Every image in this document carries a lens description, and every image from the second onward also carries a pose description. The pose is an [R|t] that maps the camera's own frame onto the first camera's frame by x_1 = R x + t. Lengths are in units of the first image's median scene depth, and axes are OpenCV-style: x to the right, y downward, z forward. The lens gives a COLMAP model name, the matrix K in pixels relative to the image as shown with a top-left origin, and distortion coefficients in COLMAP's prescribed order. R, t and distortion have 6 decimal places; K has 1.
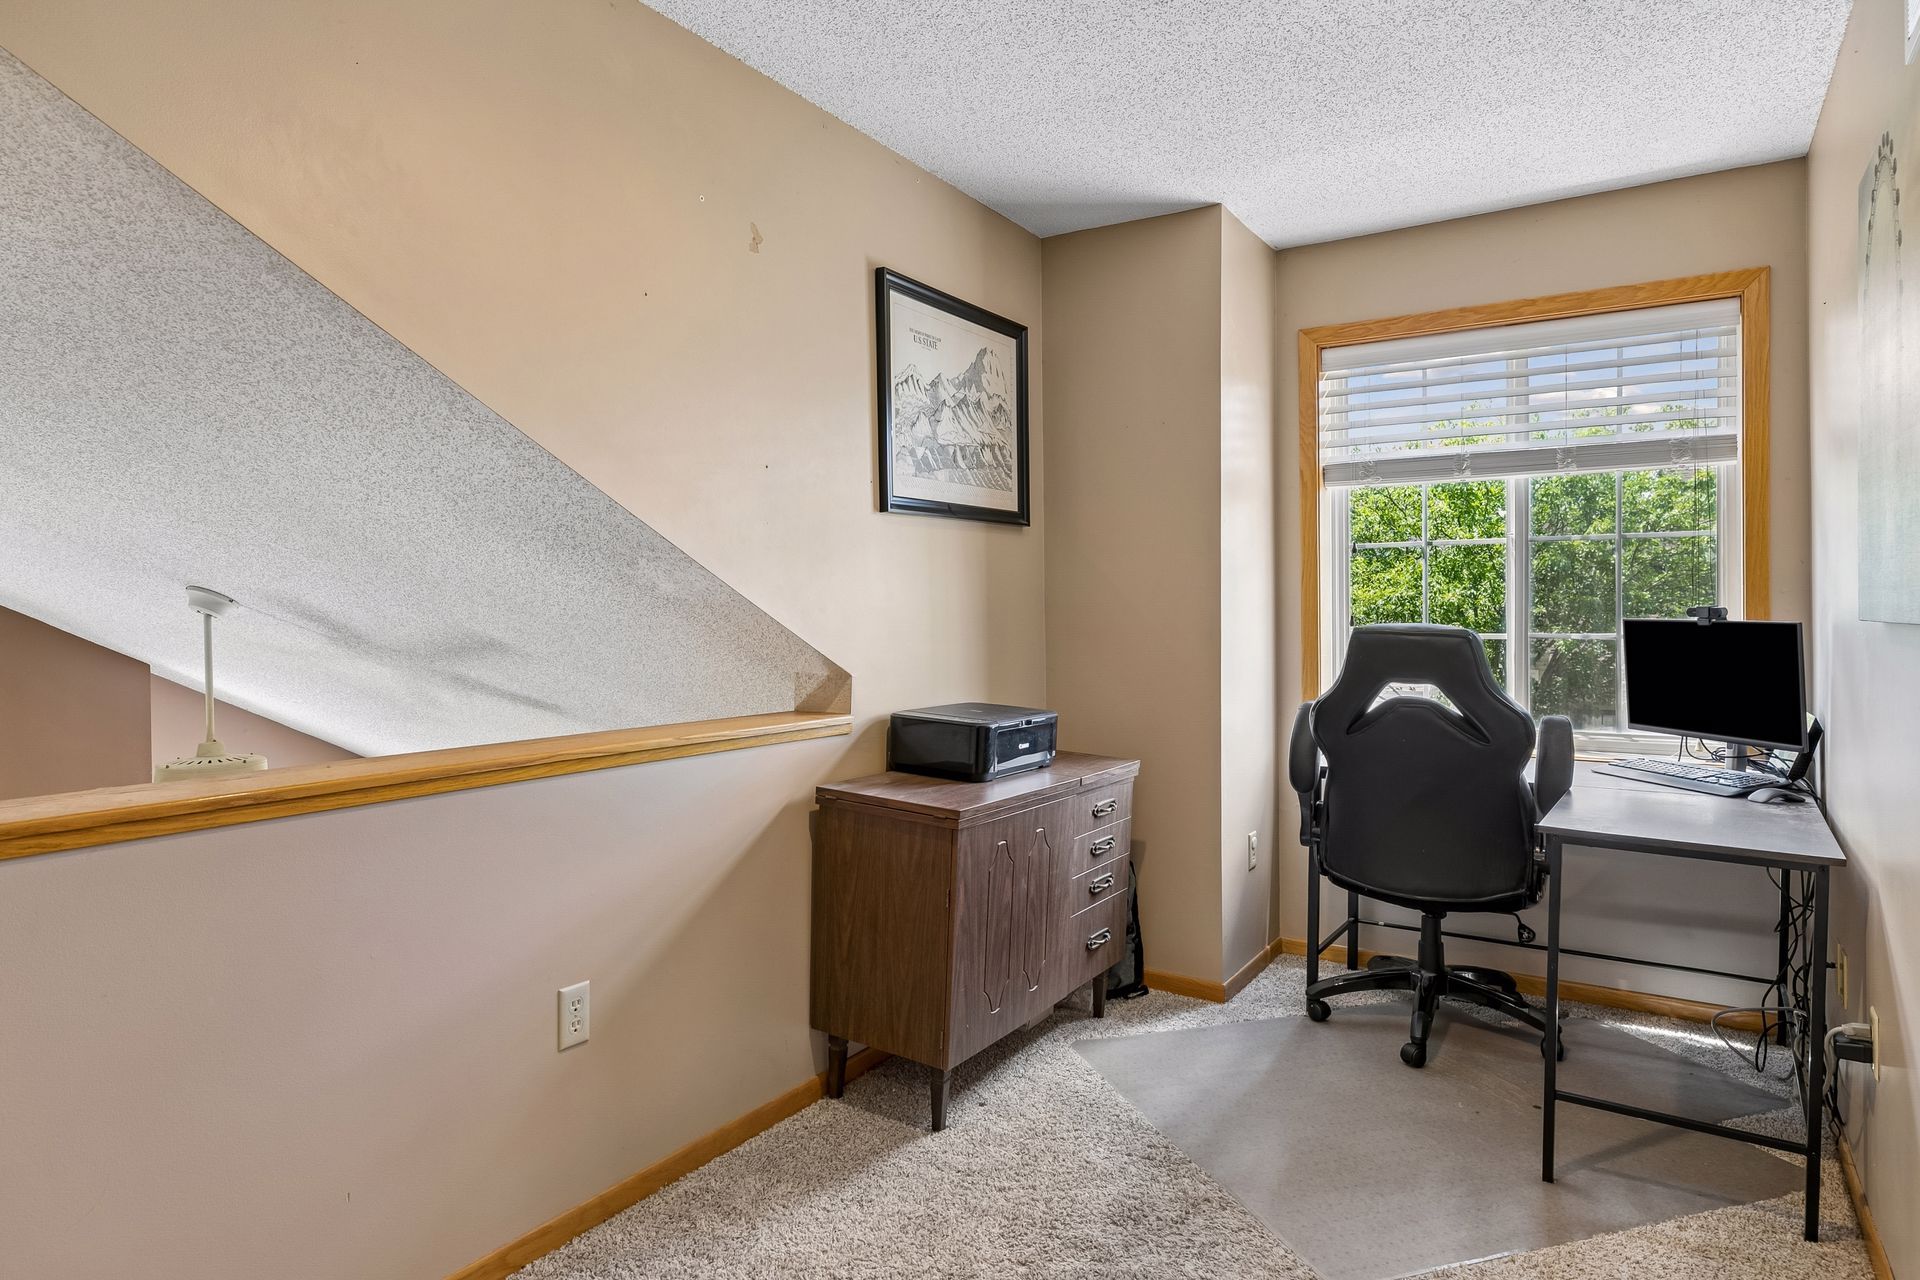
lens RADIAL K [[1020.8, 0, 960.0], [0, 1020.8, 640.0], [0, 0, 1]] dist [0.002456, 0.000136]
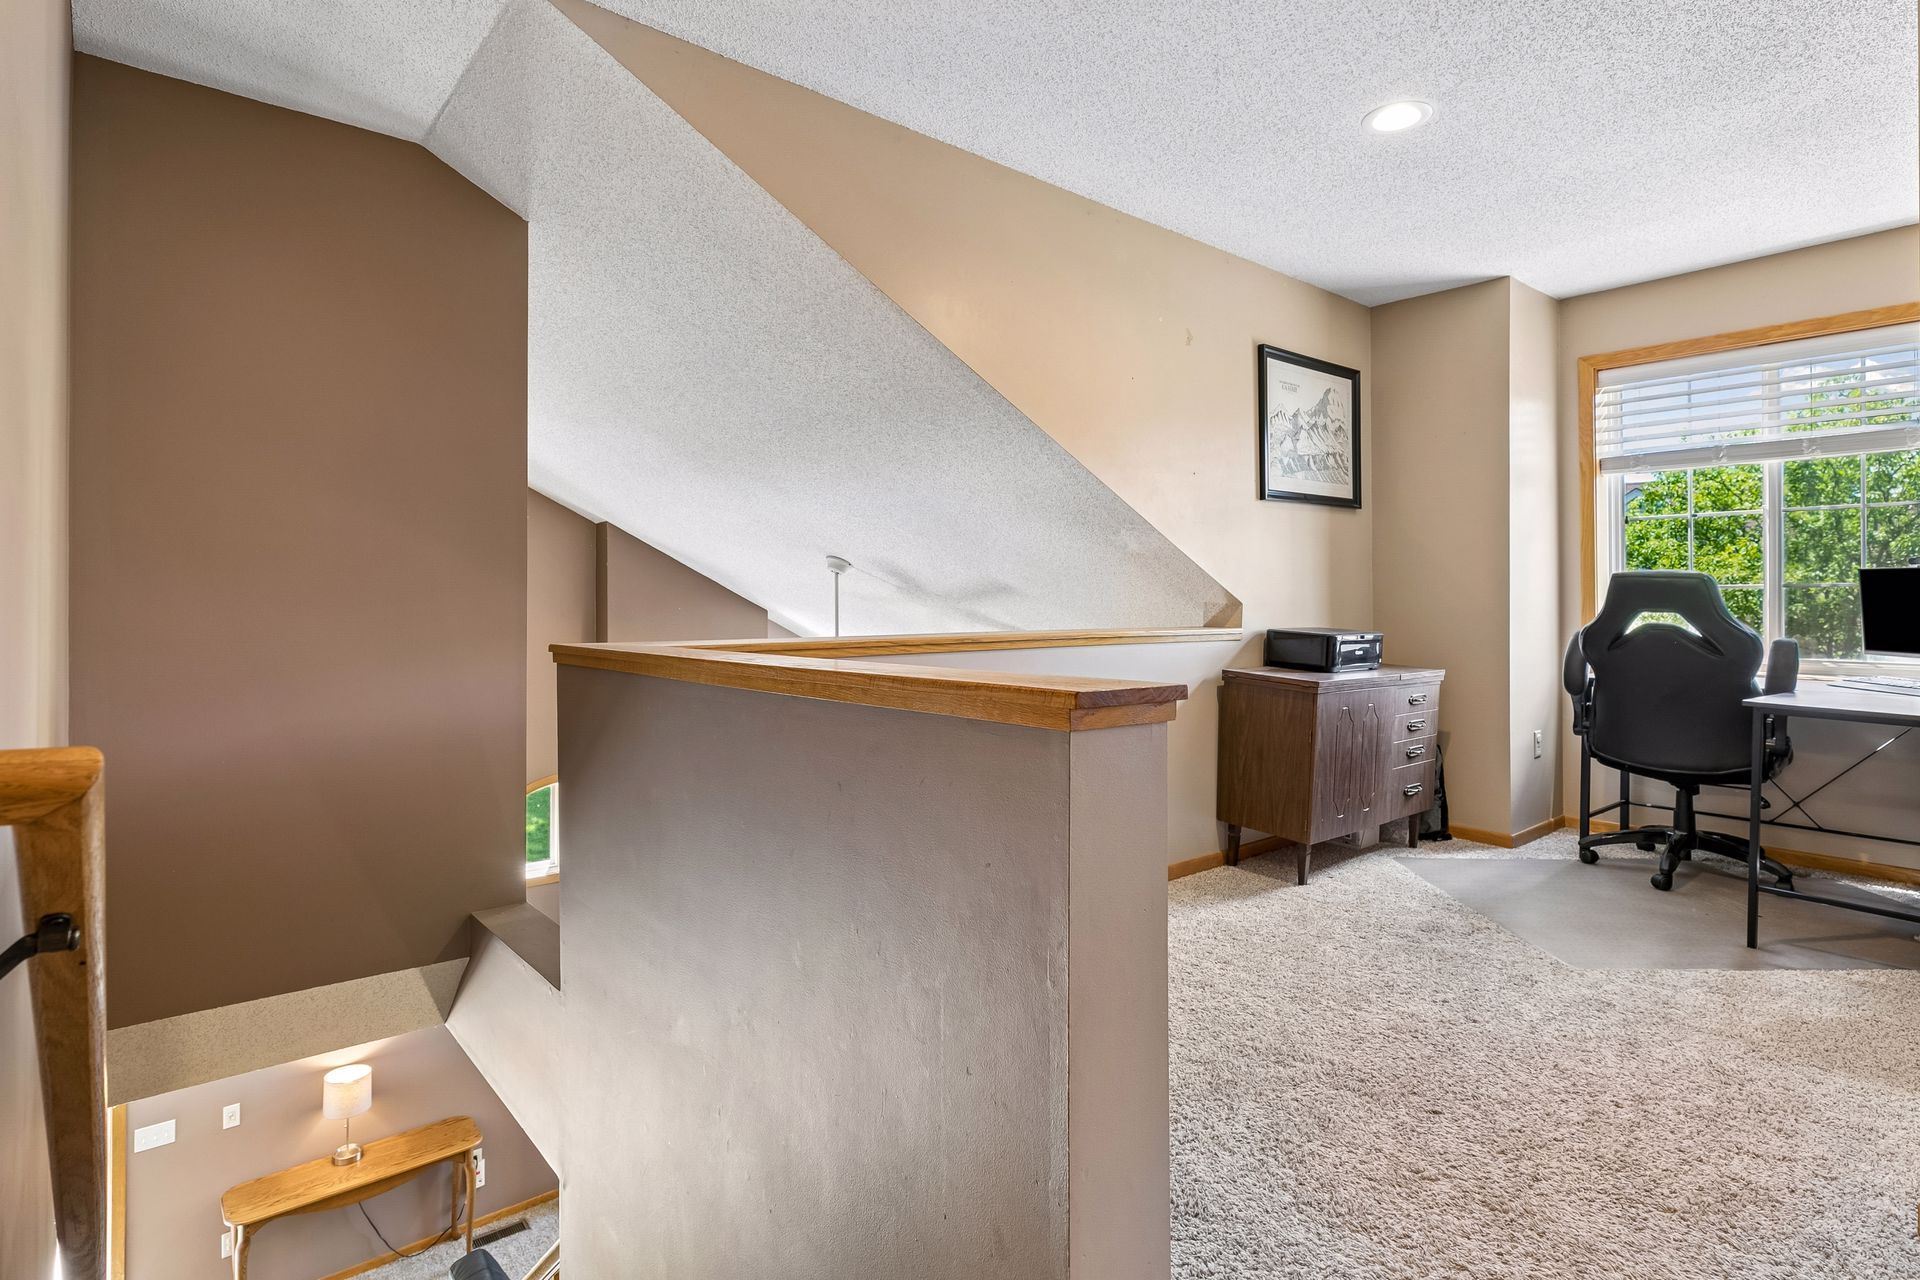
lens RADIAL K [[980.9, 0, 952.9], [0, 980.9, 609.9], [0, 0, 1]] dist [-0.006212, 0.000495]
pose [[0.953426, 0.006365, -0.301559, -0.068734], [-0.015438, 0.999497, -0.027715, 0.084685], [0.301231, 0.031080, 0.953044, -0.523570]]
